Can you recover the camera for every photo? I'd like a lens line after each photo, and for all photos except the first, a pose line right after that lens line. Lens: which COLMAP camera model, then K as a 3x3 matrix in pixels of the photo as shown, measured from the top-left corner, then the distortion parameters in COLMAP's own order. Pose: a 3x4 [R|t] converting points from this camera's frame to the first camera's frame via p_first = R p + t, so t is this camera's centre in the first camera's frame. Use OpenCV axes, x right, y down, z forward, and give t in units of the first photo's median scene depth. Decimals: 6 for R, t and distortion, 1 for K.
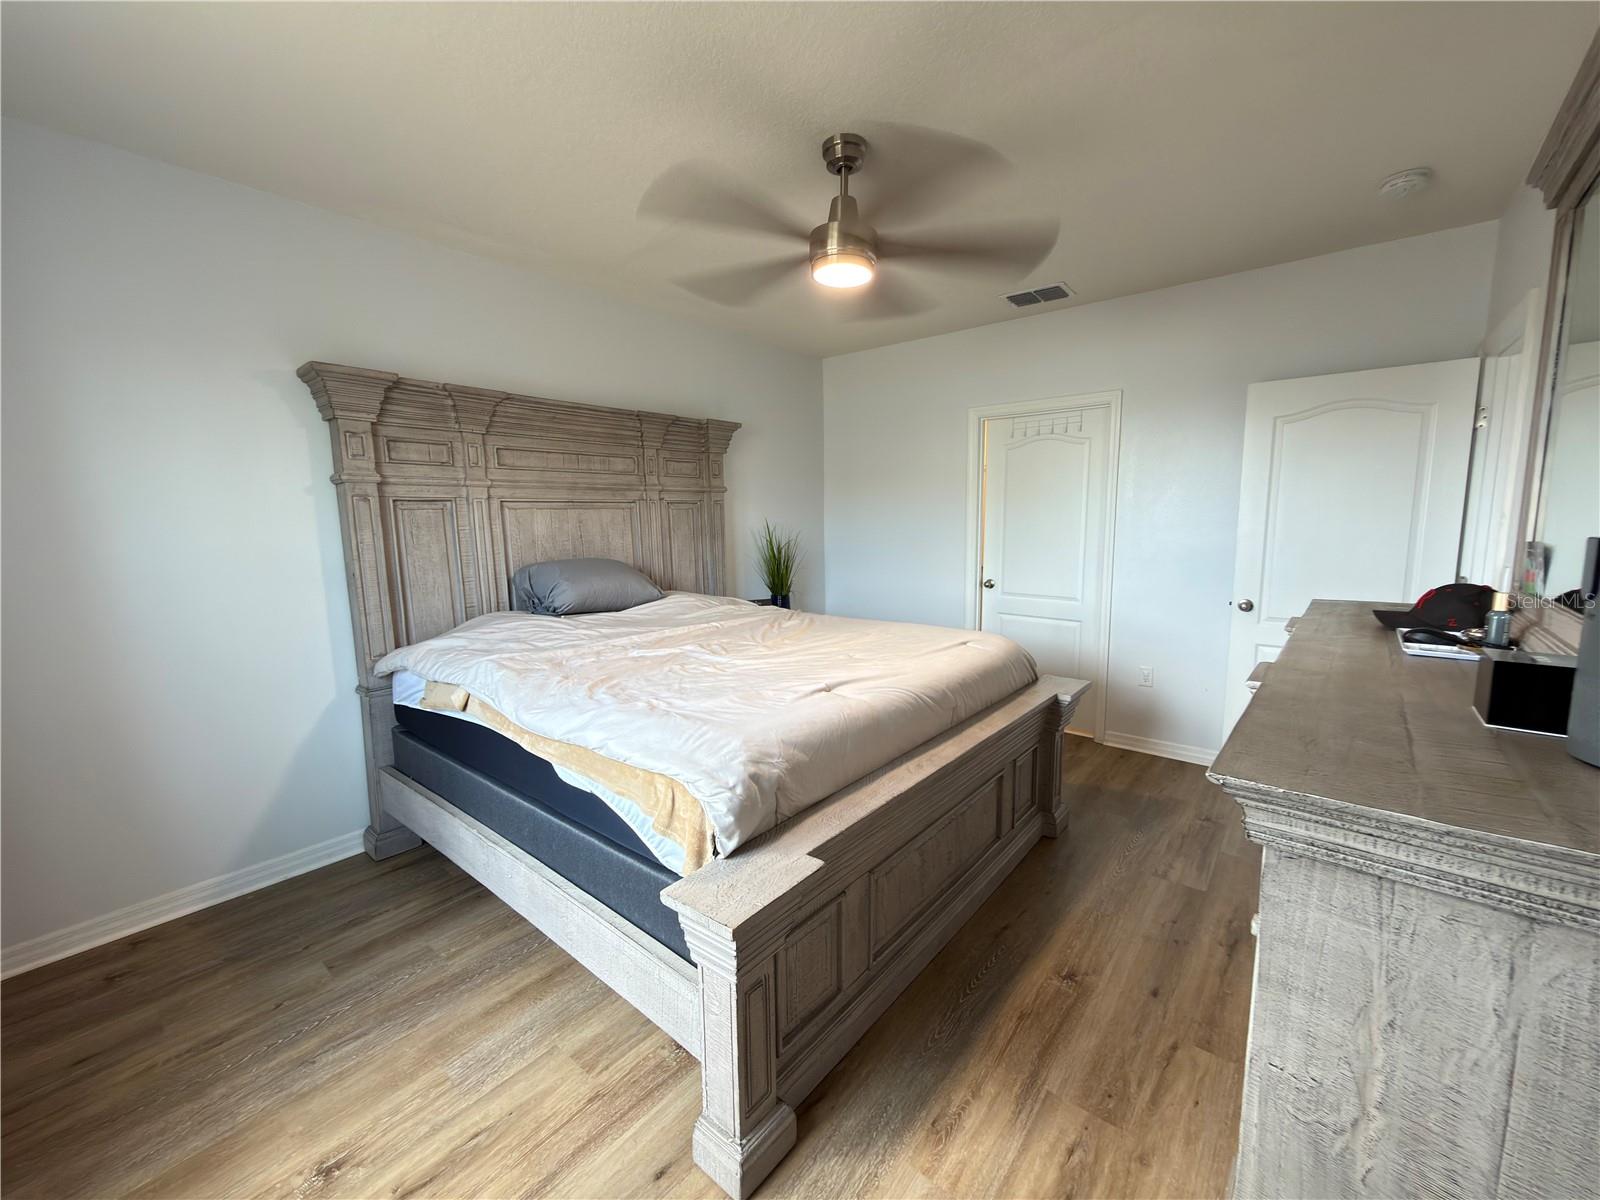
lens RADIAL K [[637.5, 0, 792.2], [0, 637.5, 609.3], [0, 0, 1]] dist [0.000403, -0.000048]
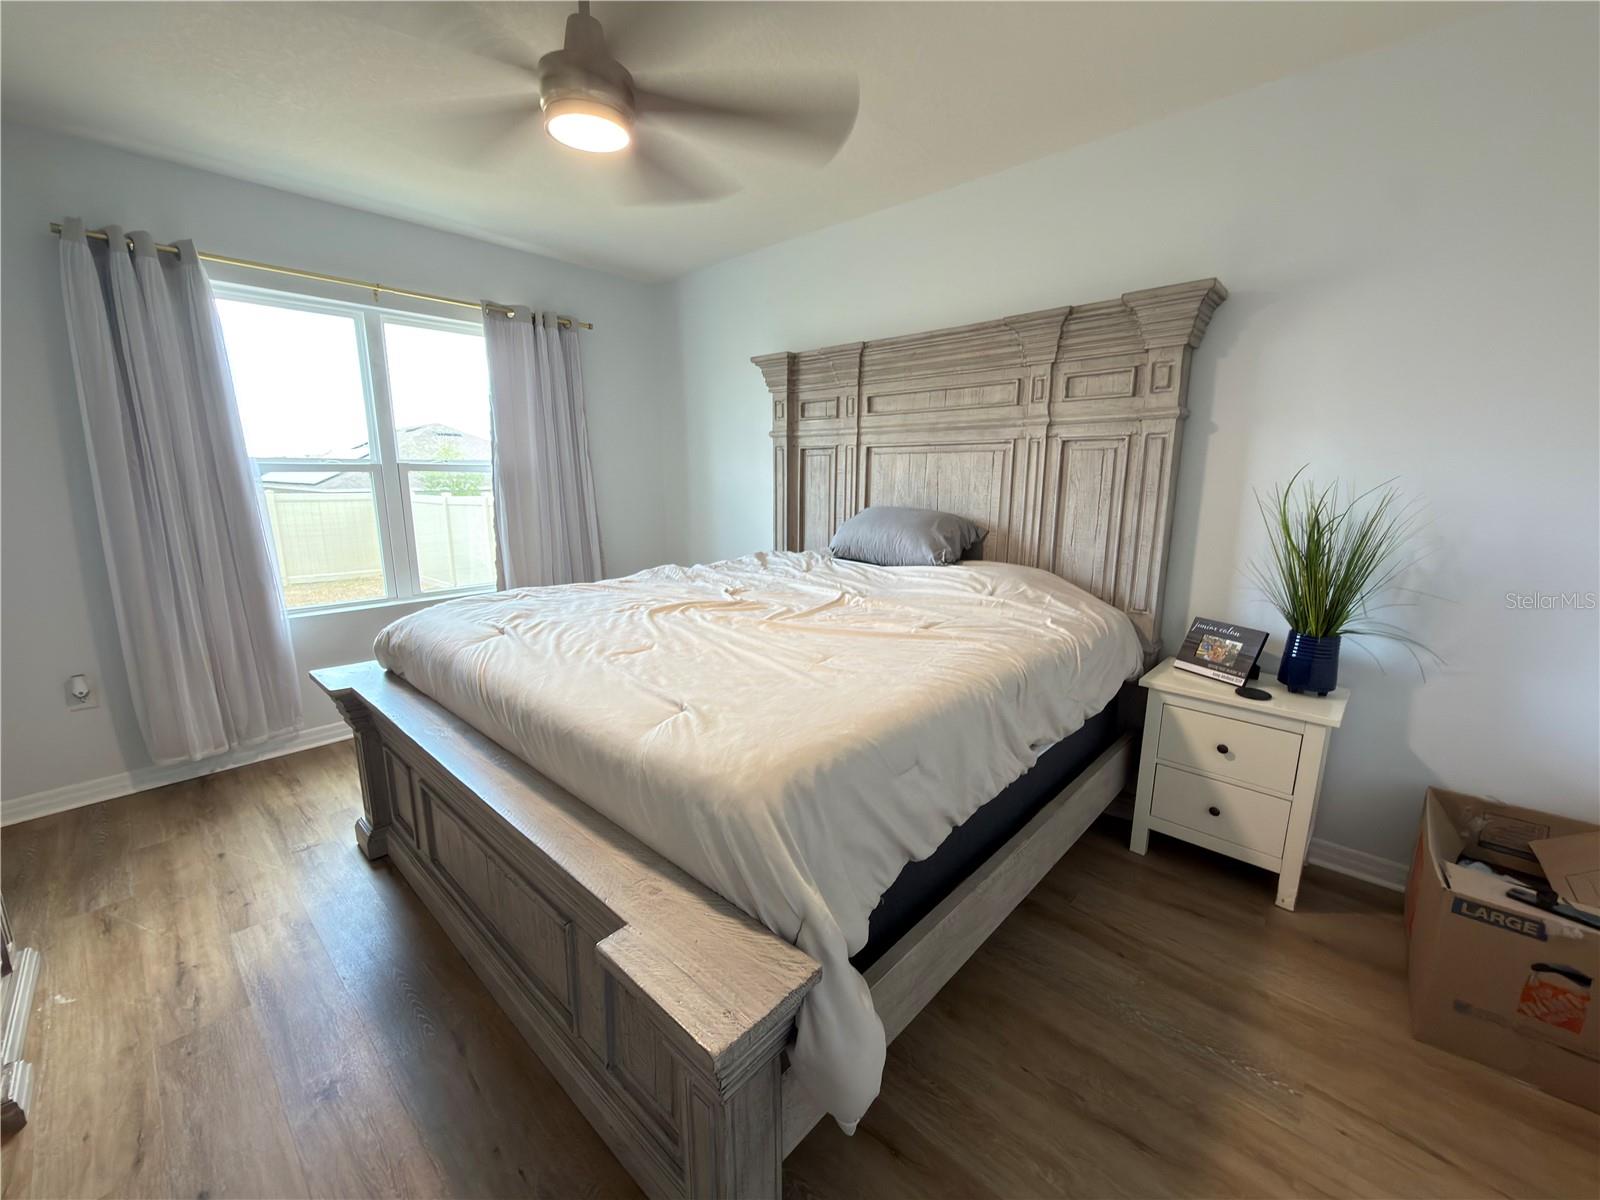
lens RADIAL K [[637.5, 0, 793.2], [0, 637.5, 596.2], [0, 0, 1]] dist [0.000403, -0.000048]
pose [[-0.052267, 0.203680, -0.977641, 0.599555], [-0.145252, 0.967018, 0.209232, -0.123109], [0.988013, 0.152940, -0.020958, 0.867620]]
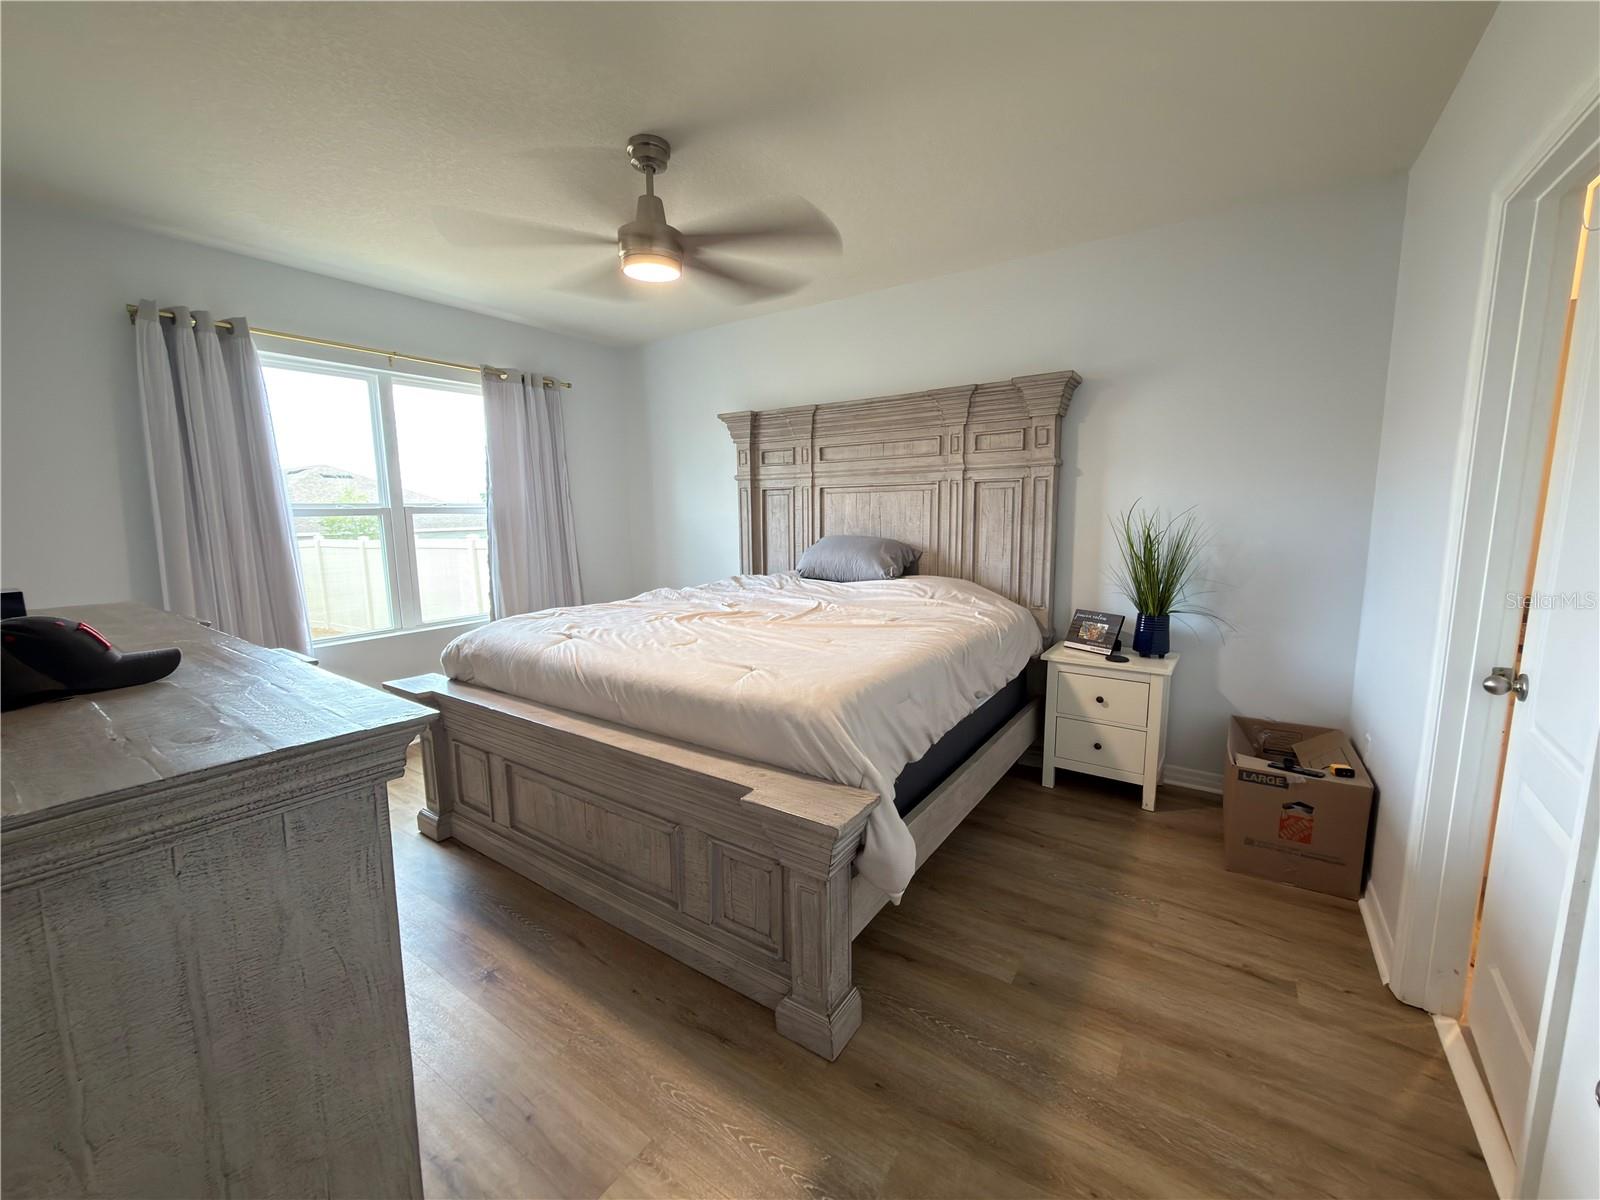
lens RADIAL K [[637.5, 0, 793.8], [0, 637.5, 596.4], [0, 0, 1]] dist [0.000403, -0.000048]
pose [[0.092445, 0.147331, -0.984758, 0.799602], [-0.130907, 0.982207, 0.134661, -0.110606], [0.987075, 0.116463, 0.110087, 0.765351]]
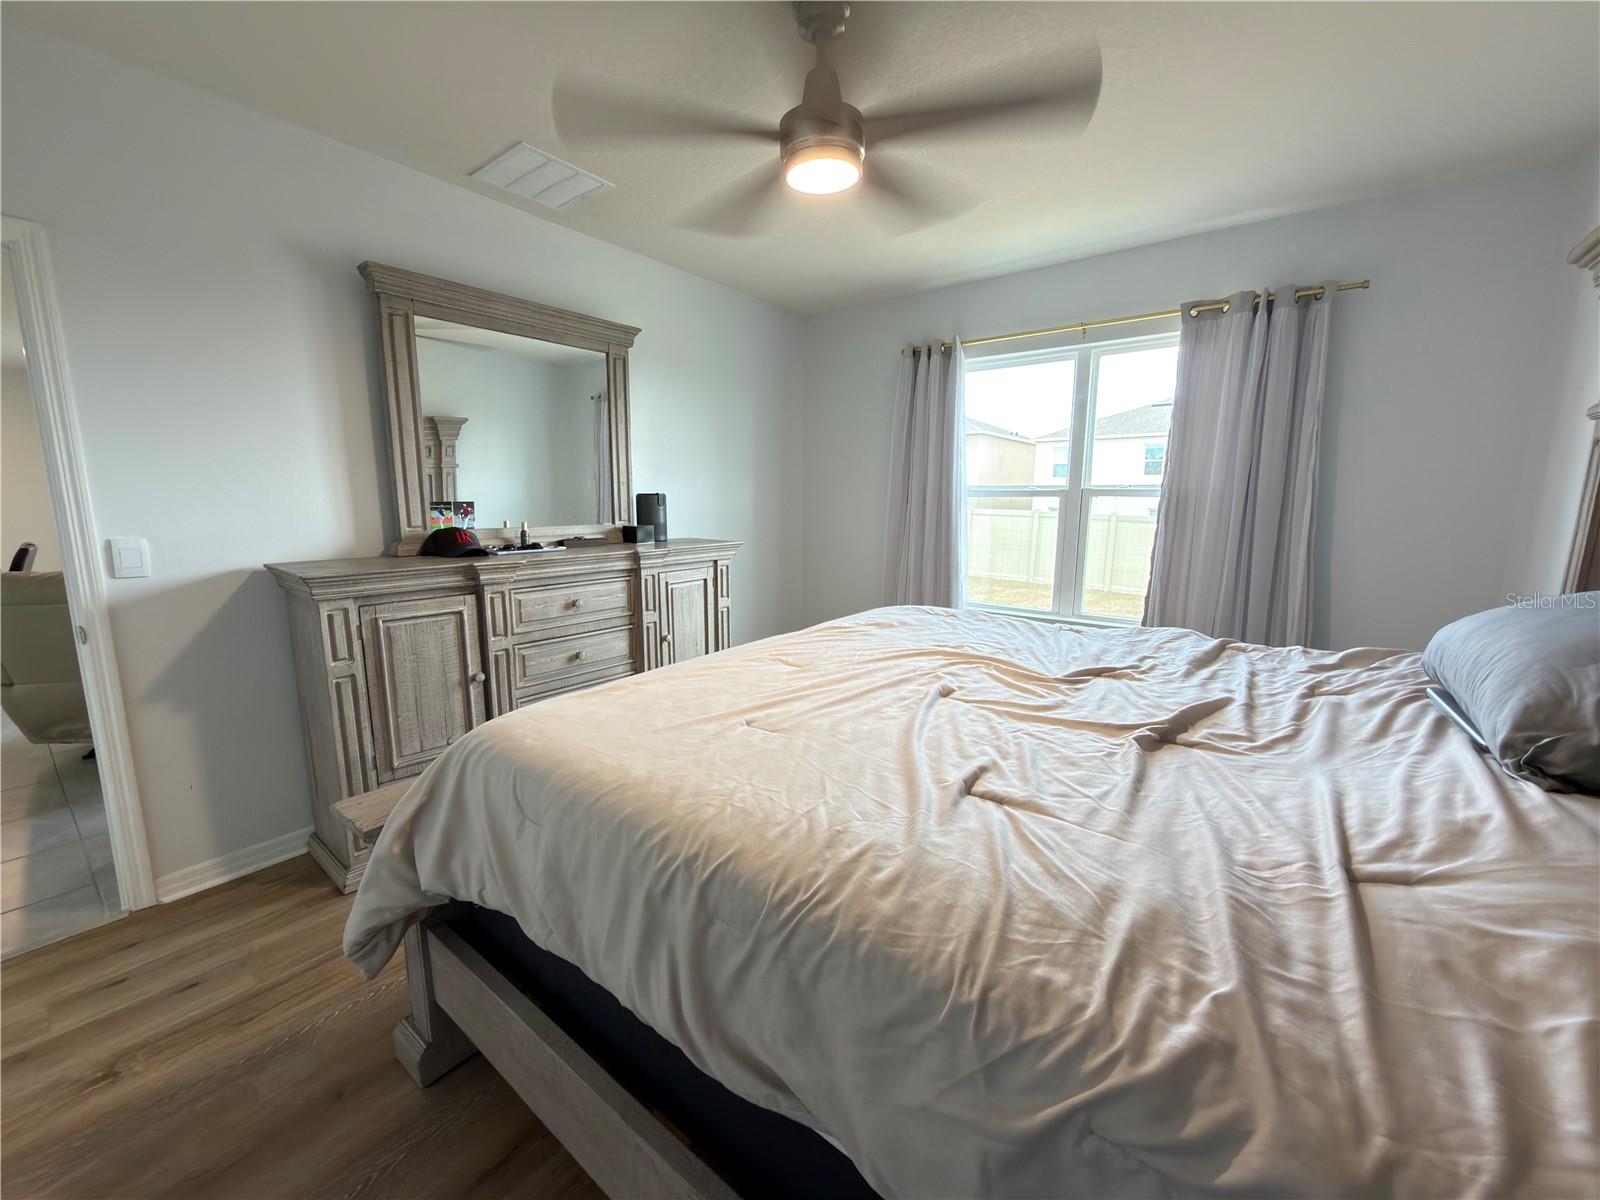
lens RADIAL K [[637.5, 0, 812.2], [0, 637.5, 599.9], [0, 0, 1]] dist [0.000403, -0.000048]
pose [[-0.998917, 0.009399, -0.045577, 0.090077], [-0.004796, 0.953381, 0.301730, -0.167180], [0.046288, 0.301622, -0.952303, 1.249596]]
